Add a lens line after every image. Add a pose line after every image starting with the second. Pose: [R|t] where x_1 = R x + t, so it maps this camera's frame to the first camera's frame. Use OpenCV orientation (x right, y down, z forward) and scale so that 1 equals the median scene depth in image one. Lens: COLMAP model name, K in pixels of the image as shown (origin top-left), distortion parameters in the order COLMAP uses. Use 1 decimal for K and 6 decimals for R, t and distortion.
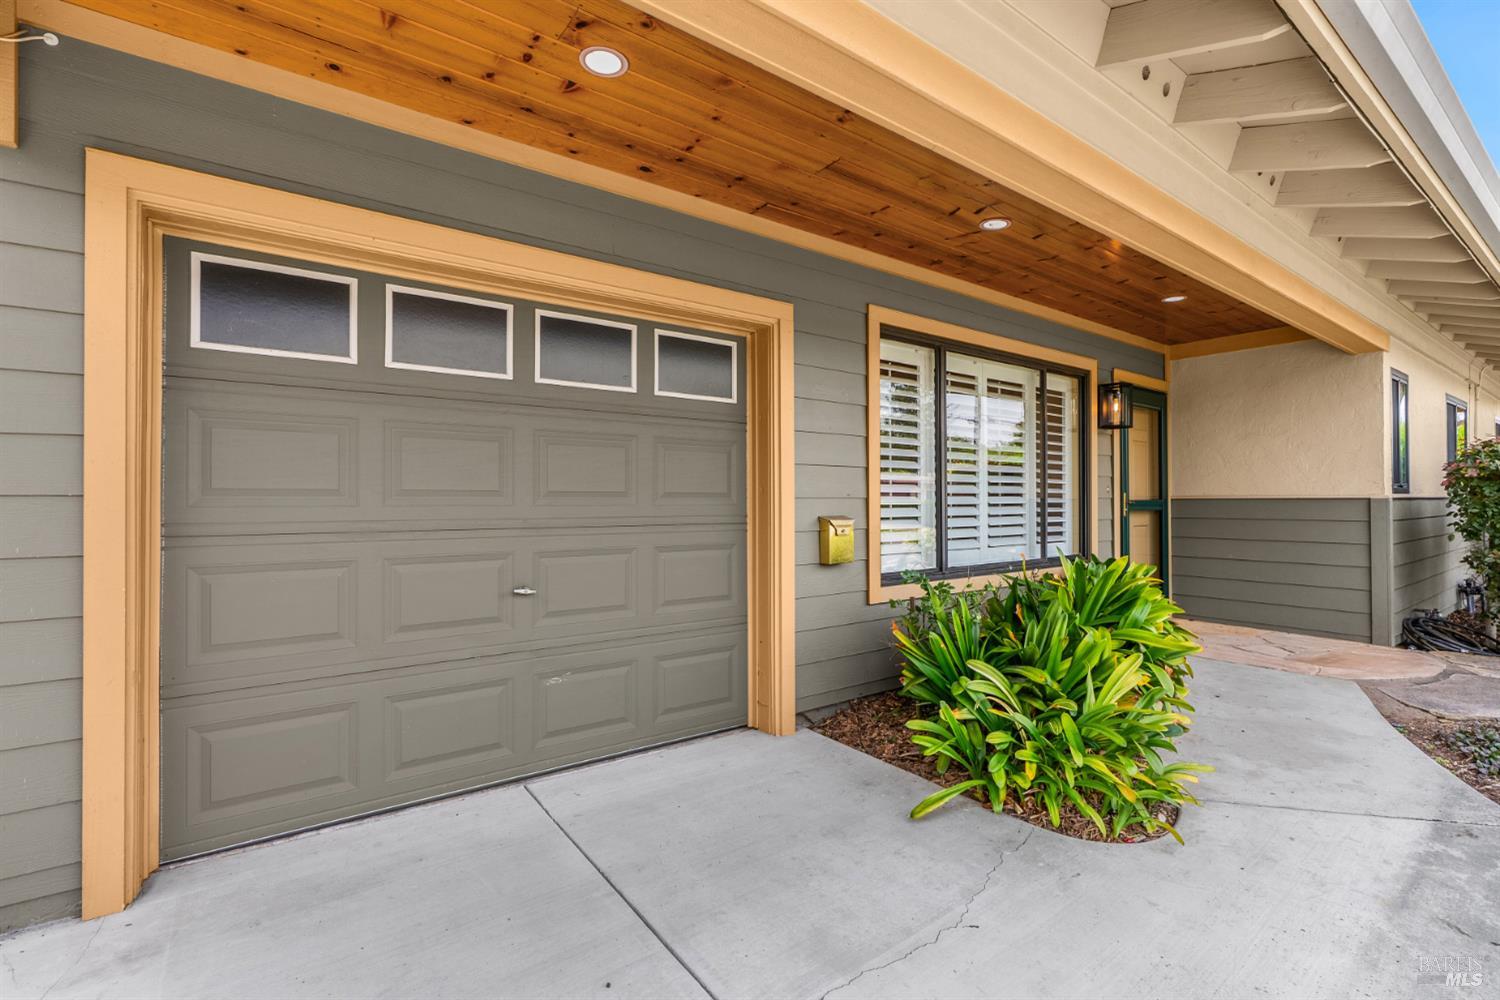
lens RADIAL K [[679.6, 0, 747.9], [0, 679.6, 498.7], [0, 0, 1]] dist [-0.011837, 0.002184]
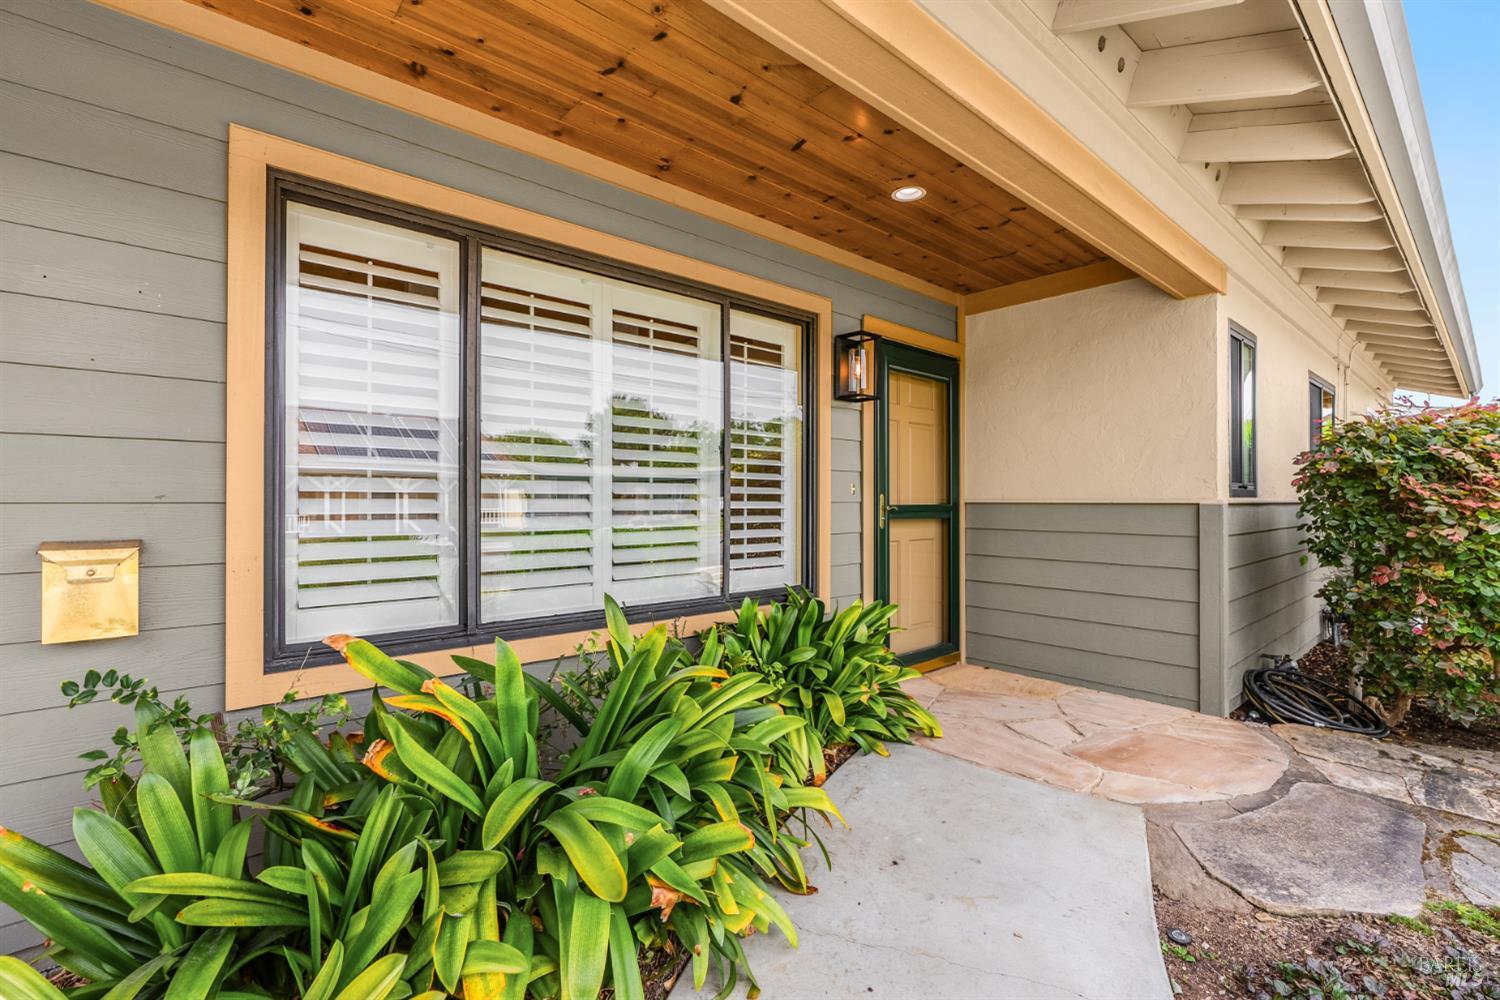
lens RADIAL K [[679.6, 0, 752.2], [0, 679.6, 500.0], [0, 0, 1]] dist [-0.011837, 0.002184]
pose [[0.995424, 0.004082, 0.095470, 0.401862], [-0.004517, 0.999980, 0.004349, -0.005510], [-0.095450, -0.004761, 0.995423, 0.351822]]
